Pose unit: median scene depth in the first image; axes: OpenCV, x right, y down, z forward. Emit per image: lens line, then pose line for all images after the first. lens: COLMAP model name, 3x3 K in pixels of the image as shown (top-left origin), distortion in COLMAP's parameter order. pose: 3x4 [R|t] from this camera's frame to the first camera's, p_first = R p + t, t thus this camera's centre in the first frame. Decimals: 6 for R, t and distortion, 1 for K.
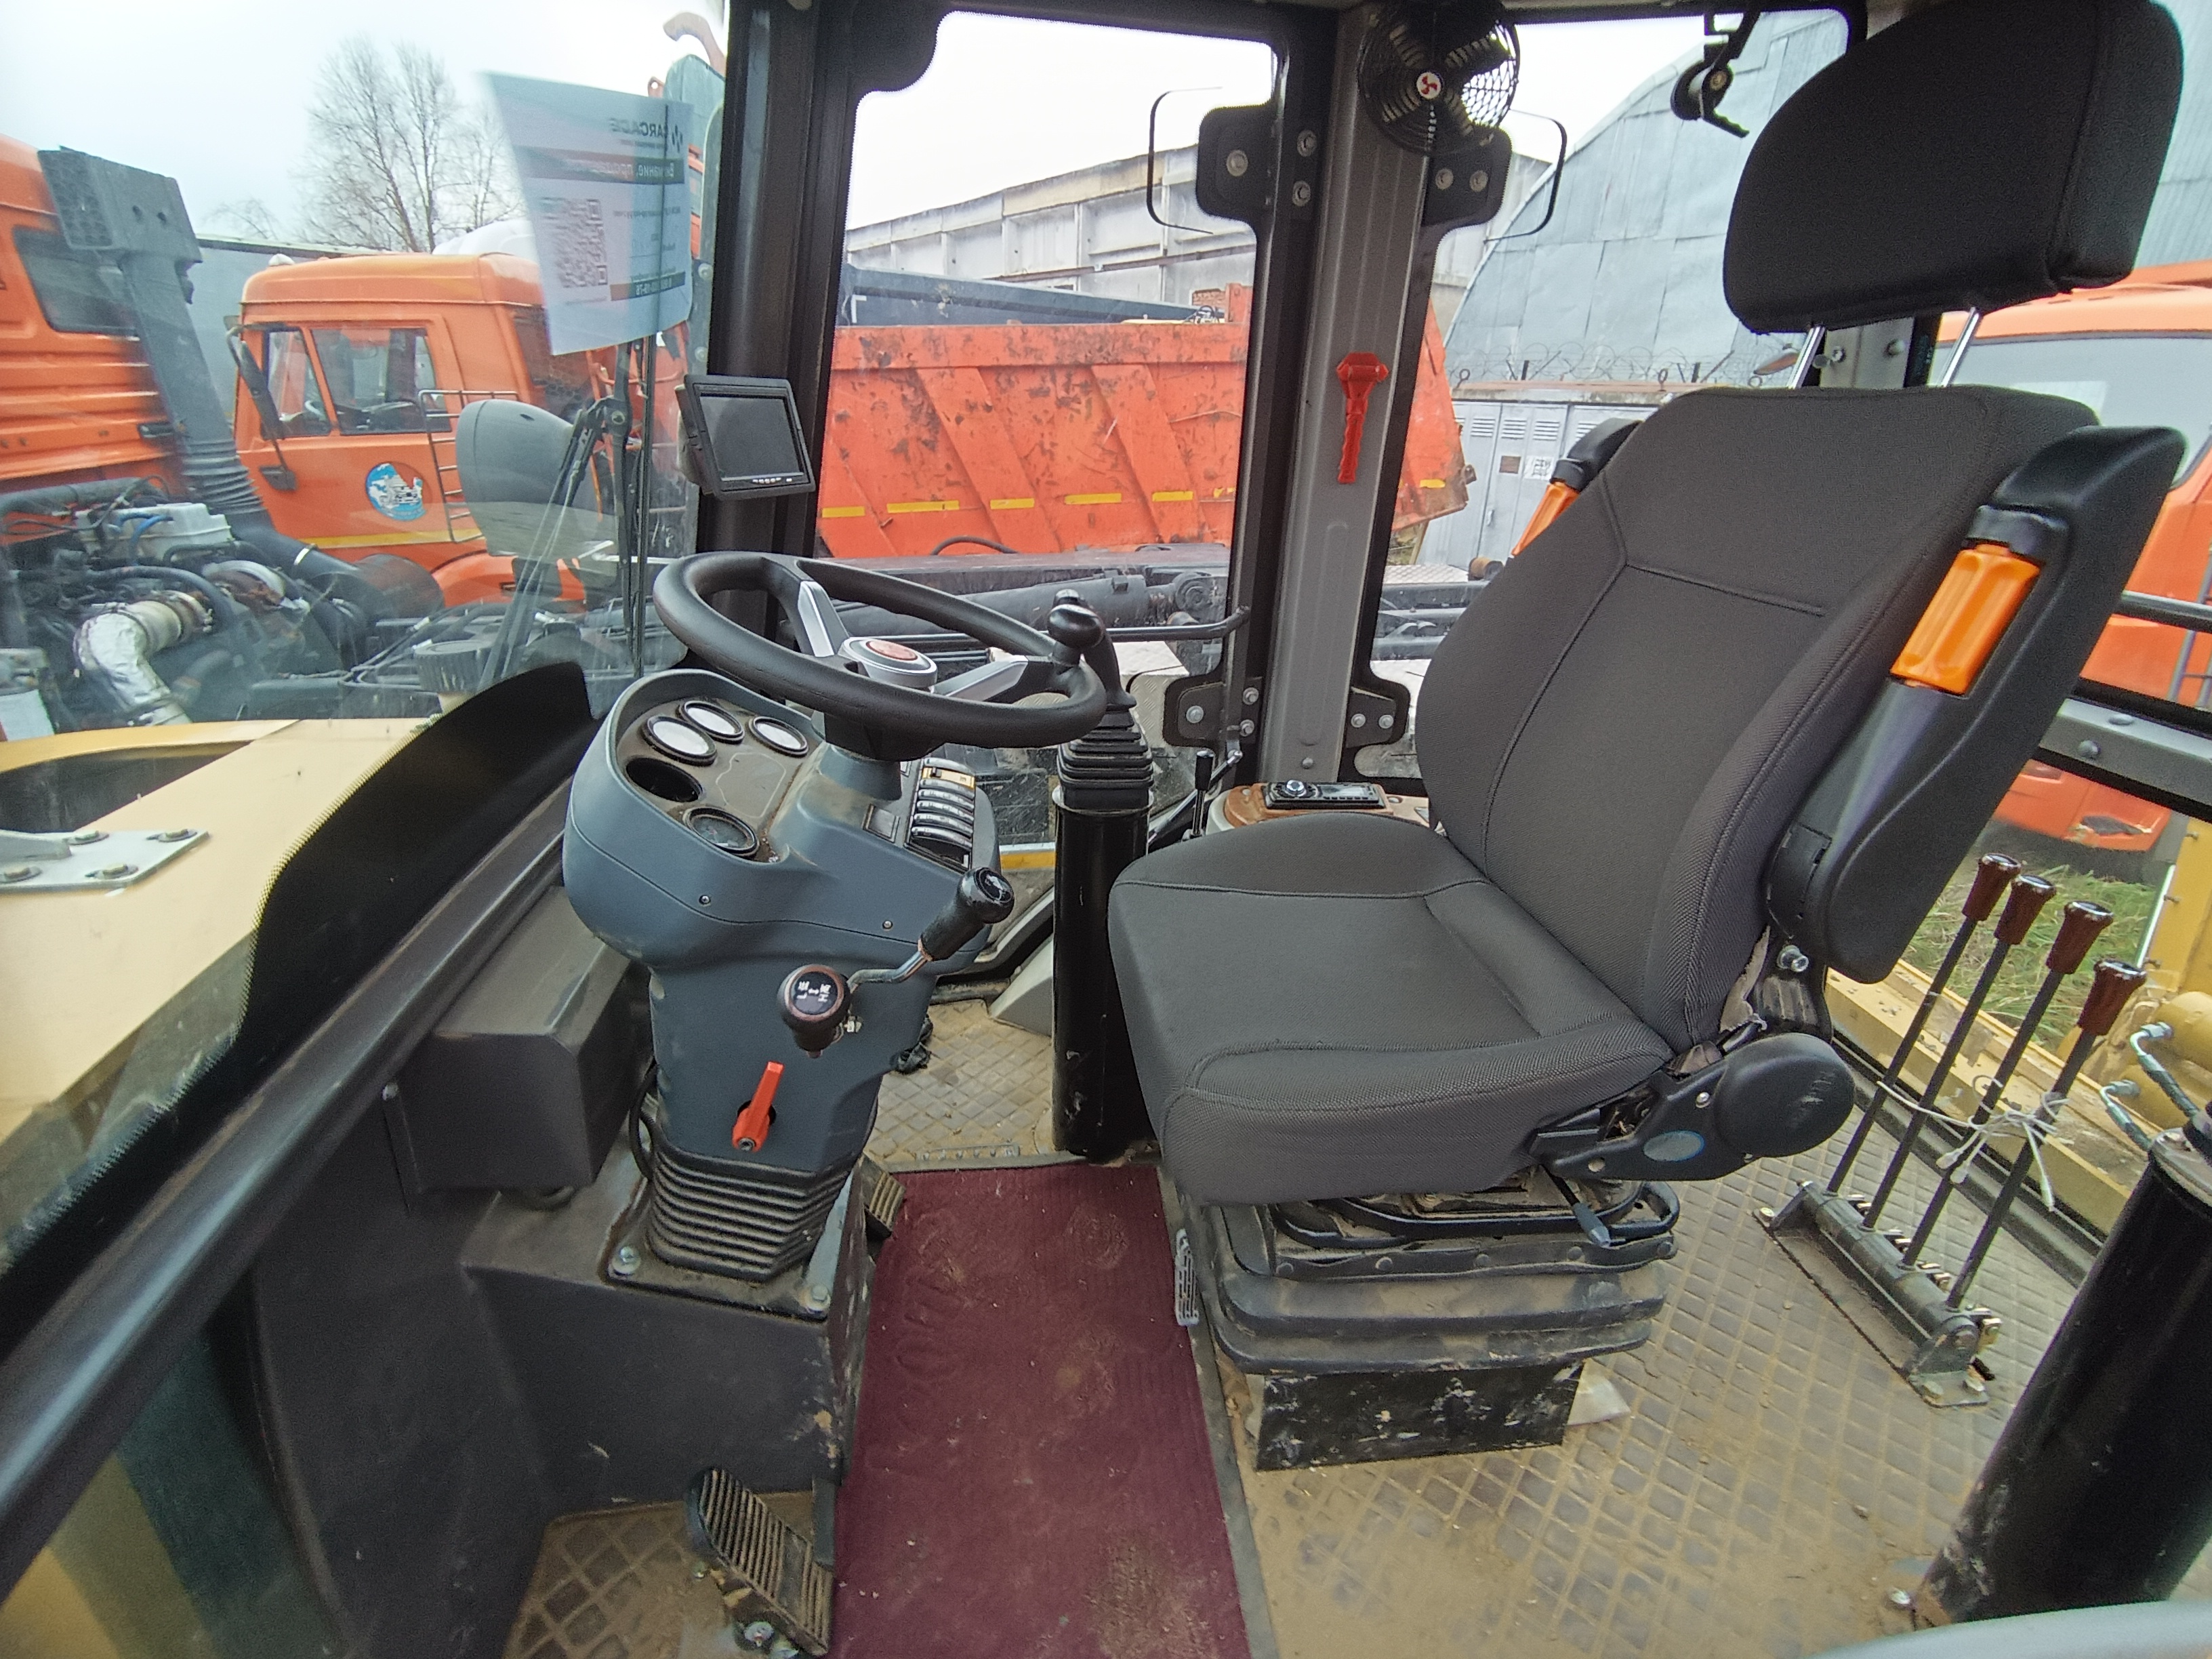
lens RADIAL K [[1026.2, 0, 1104.3], [0, 1026.2, 813.8], [0, 0, 1]] dist [-0.000310, 0.000305]
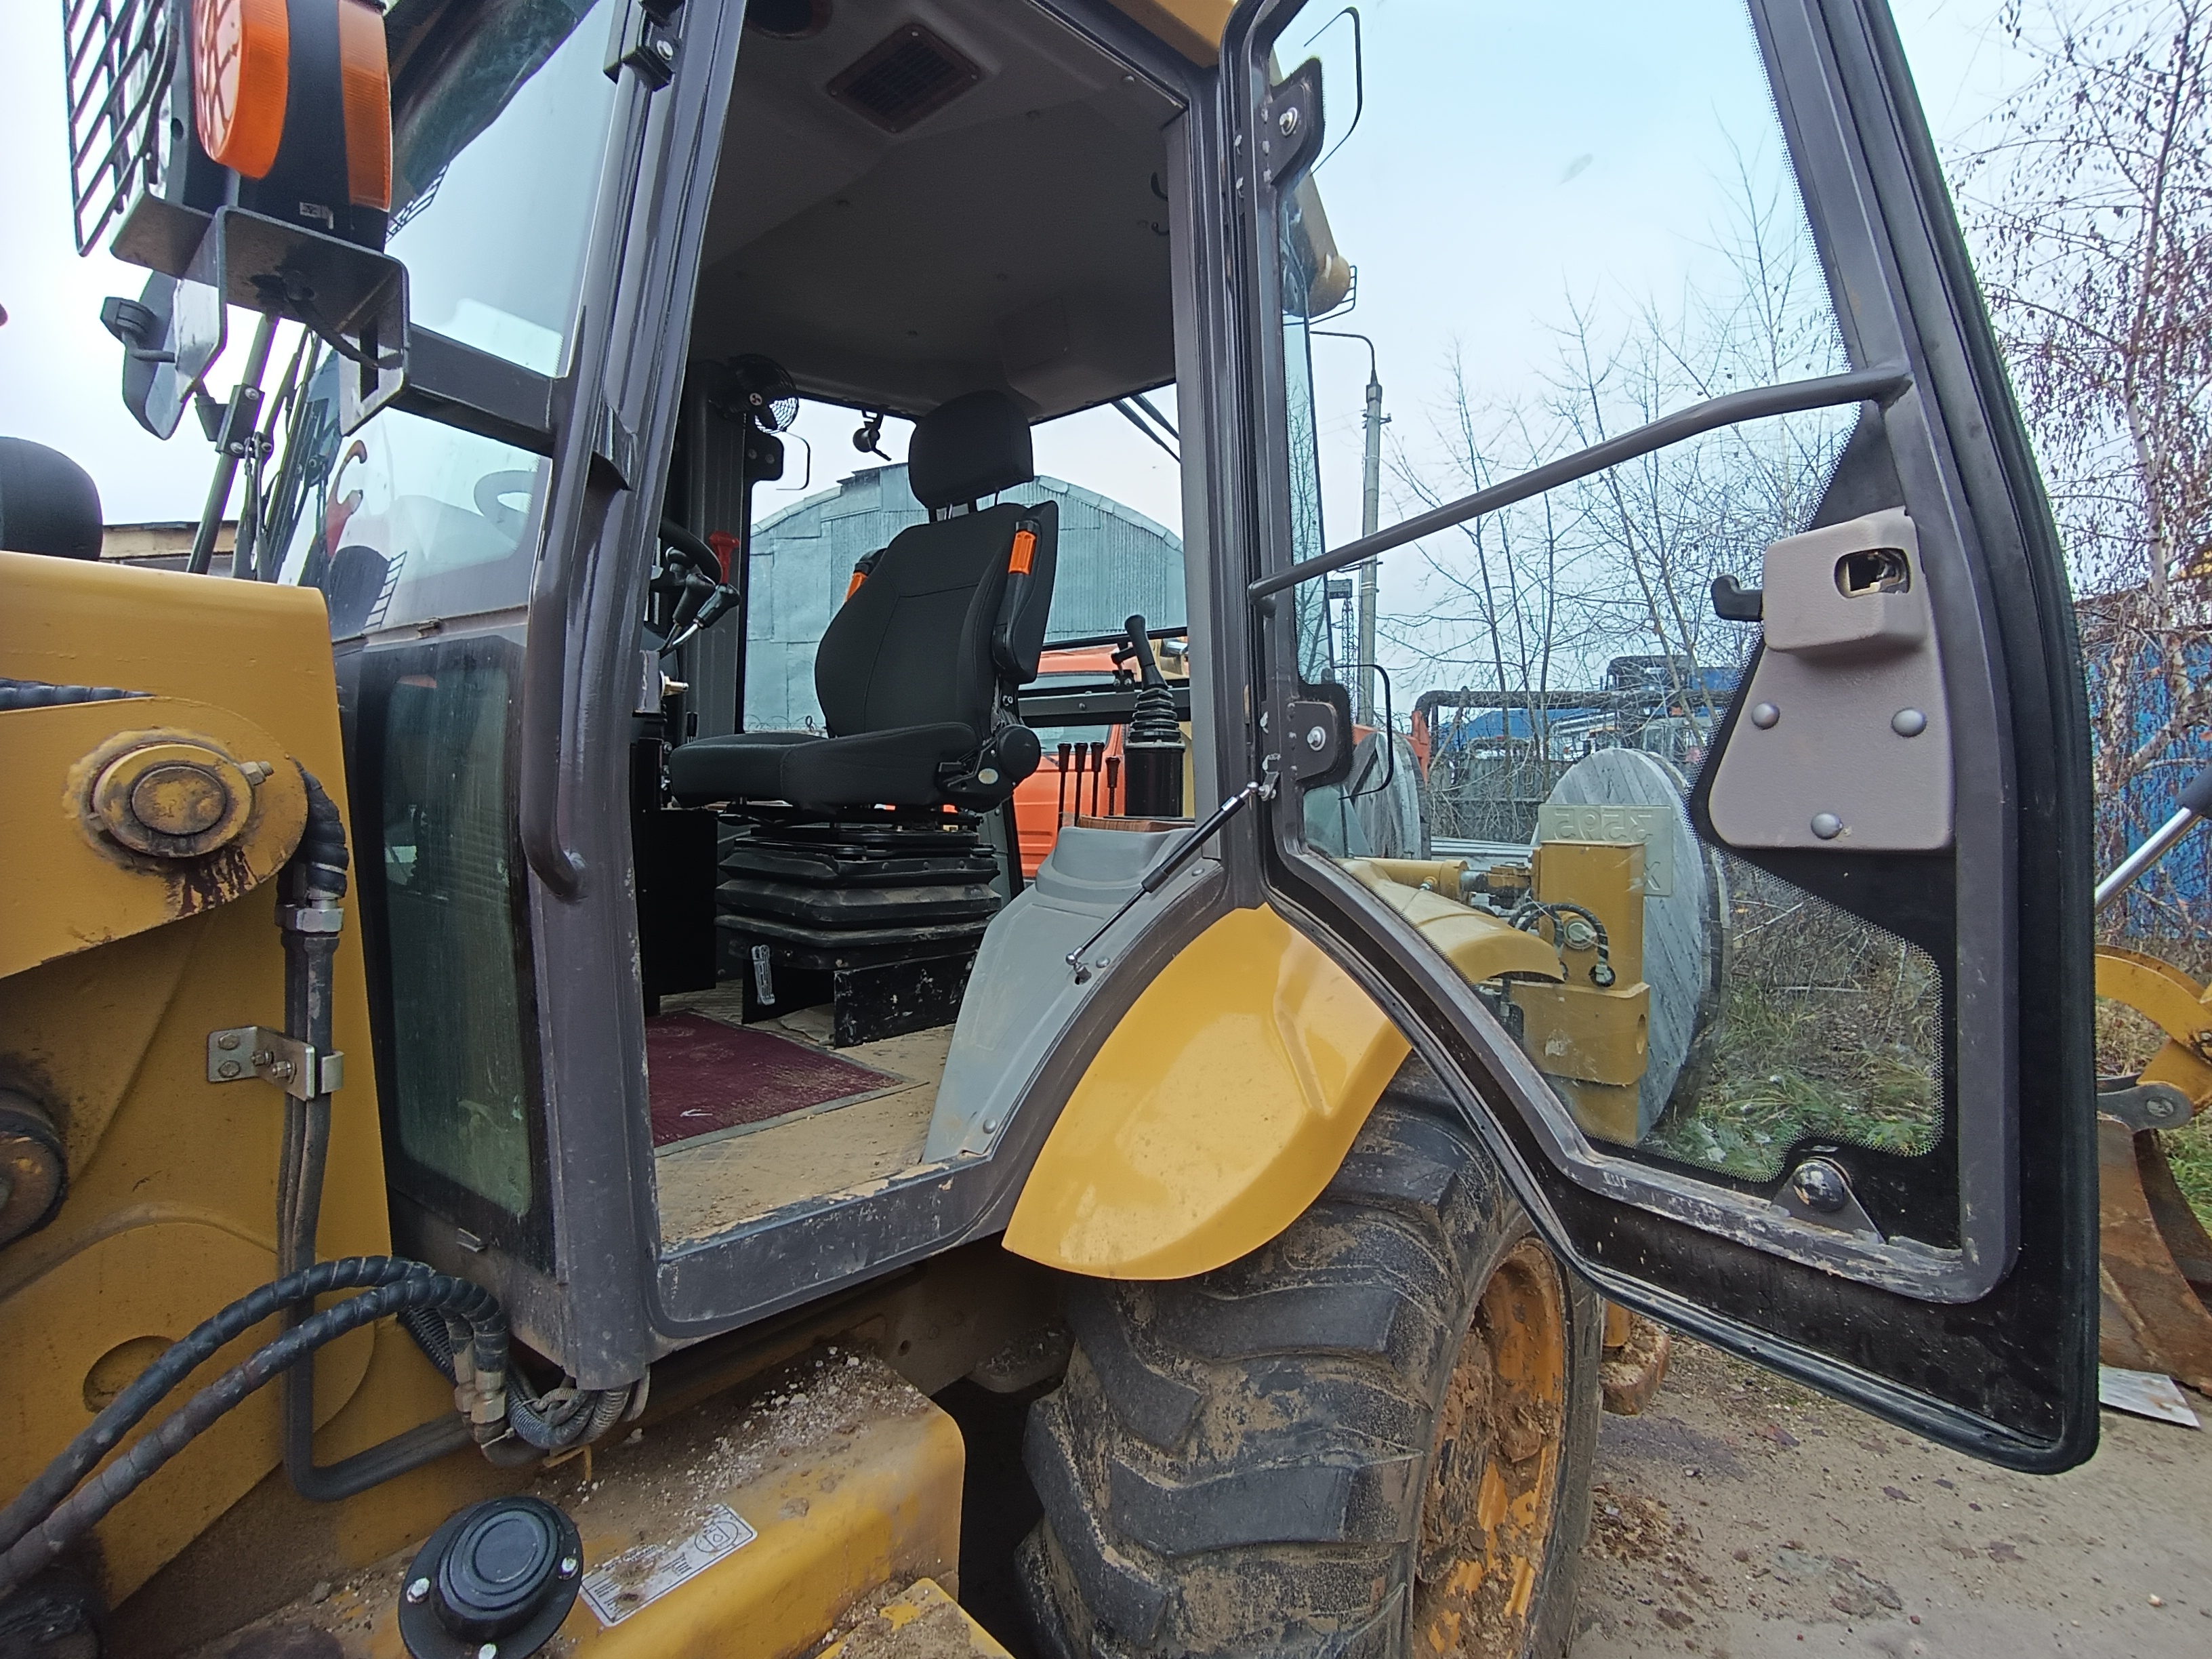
lens RADIAL K [[1026.2, 0, 1109.5], [0, 1026.2, 829.8], [0, 0, 1]] dist [-0.000310, 0.000305]
pose [[0.719429, -0.047103, 0.692967, -0.678660], [0.278666, 0.933452, -0.225858, 0.800778], [-0.636213, 0.355596, 0.684679, -0.576505]]
